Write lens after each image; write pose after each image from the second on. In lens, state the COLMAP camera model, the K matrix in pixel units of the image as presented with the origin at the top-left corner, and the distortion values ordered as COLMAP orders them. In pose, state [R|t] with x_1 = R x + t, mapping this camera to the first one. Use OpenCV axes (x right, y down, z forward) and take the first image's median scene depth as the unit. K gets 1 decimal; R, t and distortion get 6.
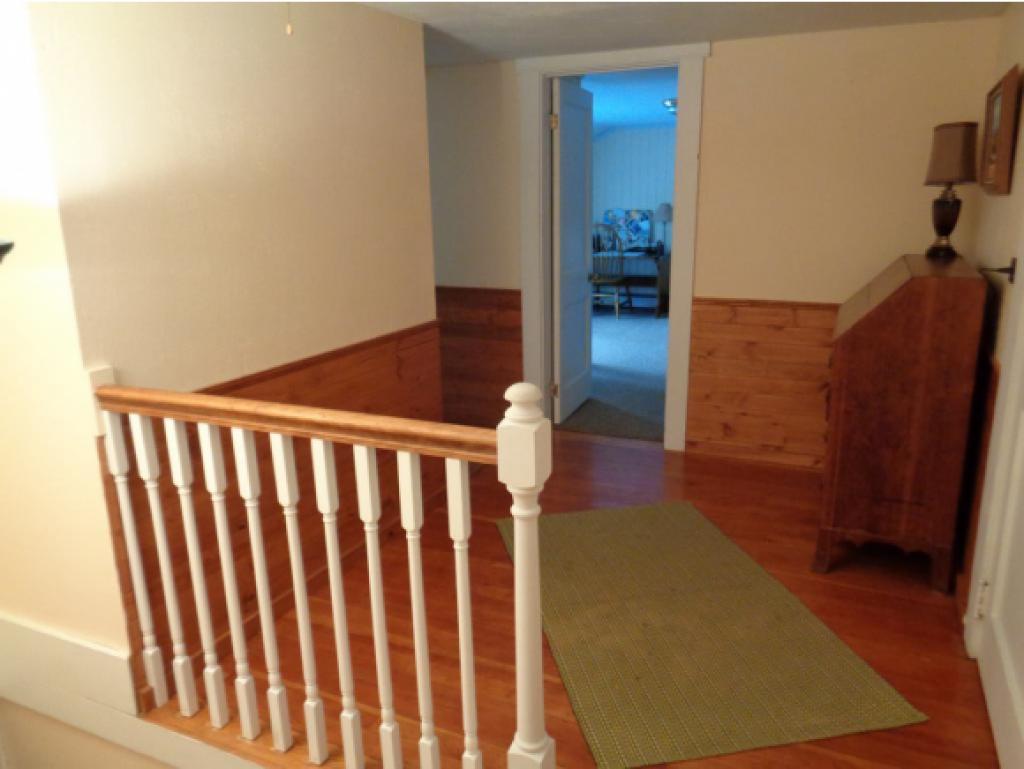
lens RADIAL K [[768.2, 0, 517.9], [0, 768.2, 389.6], [0, 0, 1]] dist [0.006743, -0.006363]
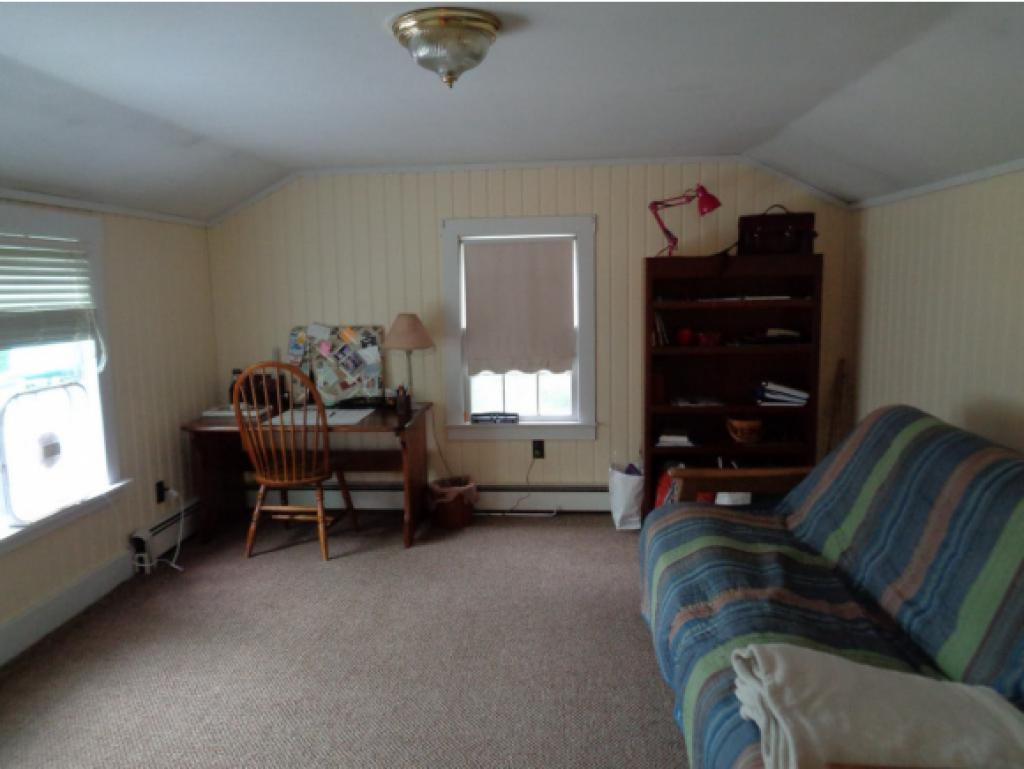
lens RADIAL K [[768.2, 0, 513.4], [0, 768.2, 381.4], [0, 0, 1]] dist [0.006743, -0.006363]
pose [[0.943782, -0.045935, 0.327362, 0.085417], [0.085130, 0.990671, -0.106418, -0.132401], [-0.319420, 0.128303, 0.938887, 0.483172]]
